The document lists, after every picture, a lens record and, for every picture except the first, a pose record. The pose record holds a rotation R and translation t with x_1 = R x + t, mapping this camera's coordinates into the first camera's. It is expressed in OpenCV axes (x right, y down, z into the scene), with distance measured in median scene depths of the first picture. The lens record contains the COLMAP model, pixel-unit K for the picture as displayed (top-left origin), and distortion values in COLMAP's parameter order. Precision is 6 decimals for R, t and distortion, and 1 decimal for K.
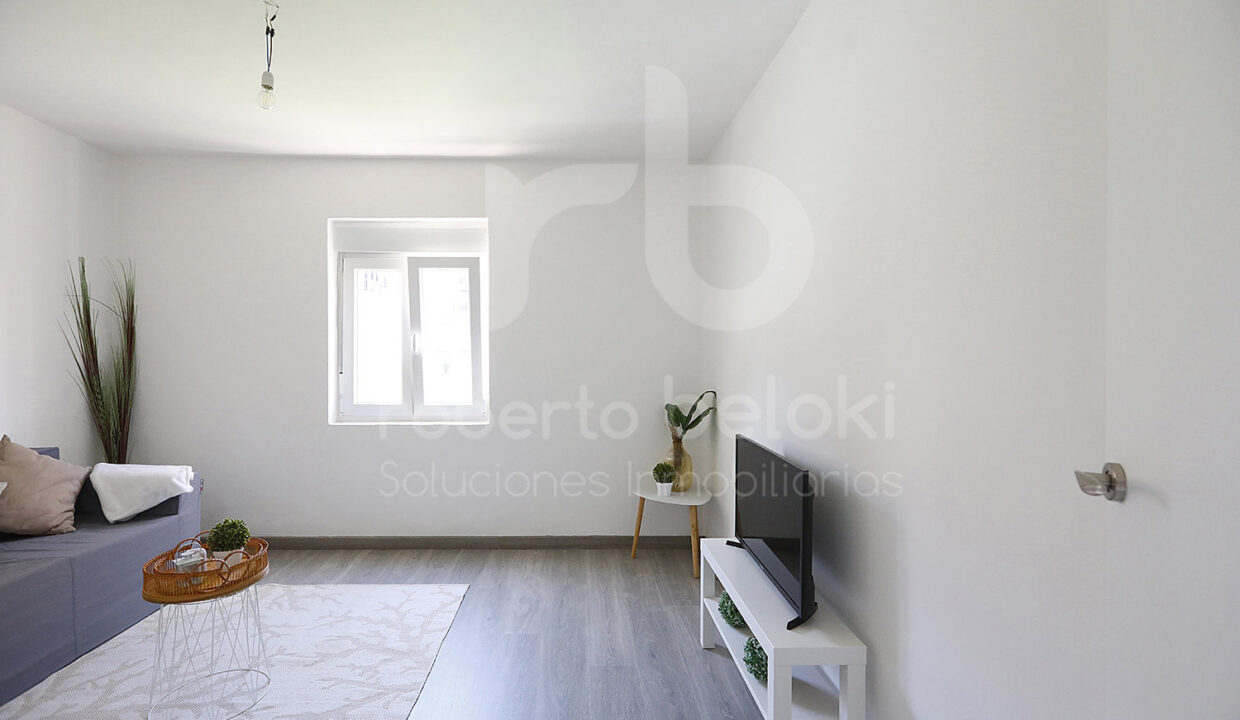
lens RADIAL K [[599.3, 0, 620.0], [0, 599.3, 360.0], [0, 0, 1]] dist [0.002608, 0.001472]
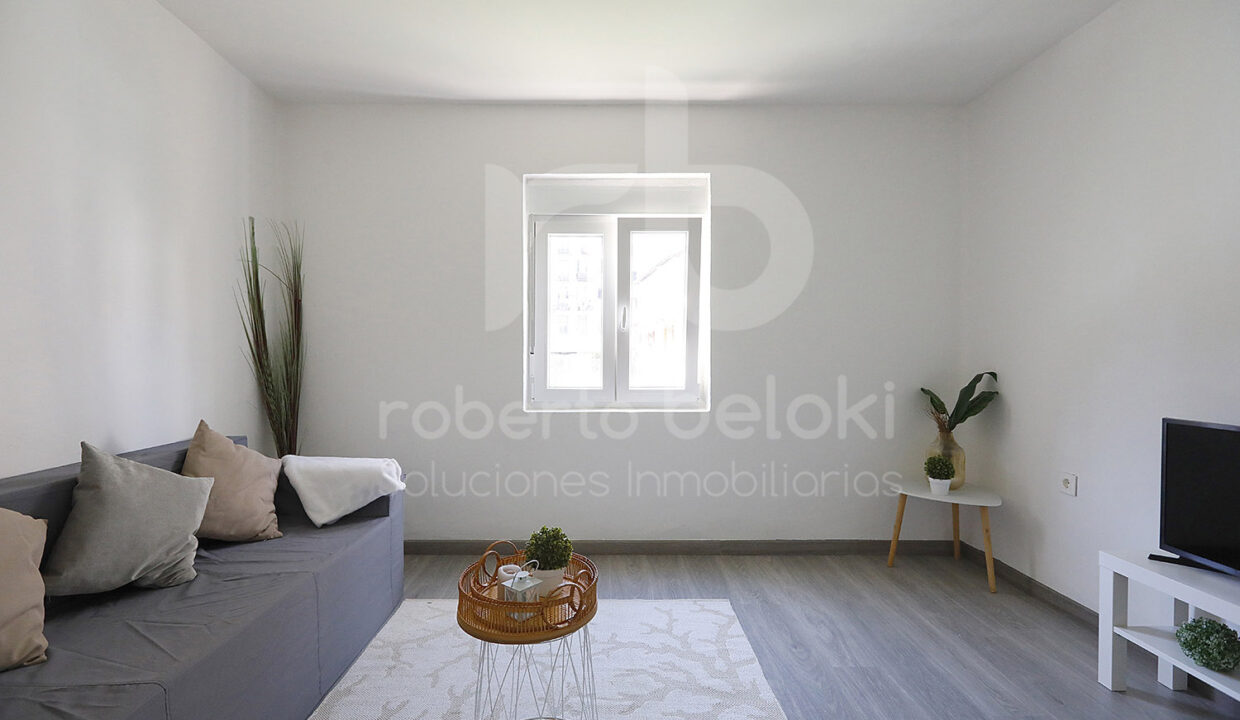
lens RADIAL K [[577.7, 0, 620.0], [0, 577.7, 360.0], [0, 0, 1]] dist [-0.001267, 0.000145]
pose [[0.999992, 0.000602, -0.003902, -0.383822], [-0.000594, 0.999997, 0.002247, 0.034583], [0.003903, -0.002244, 0.999990, 0.181831]]
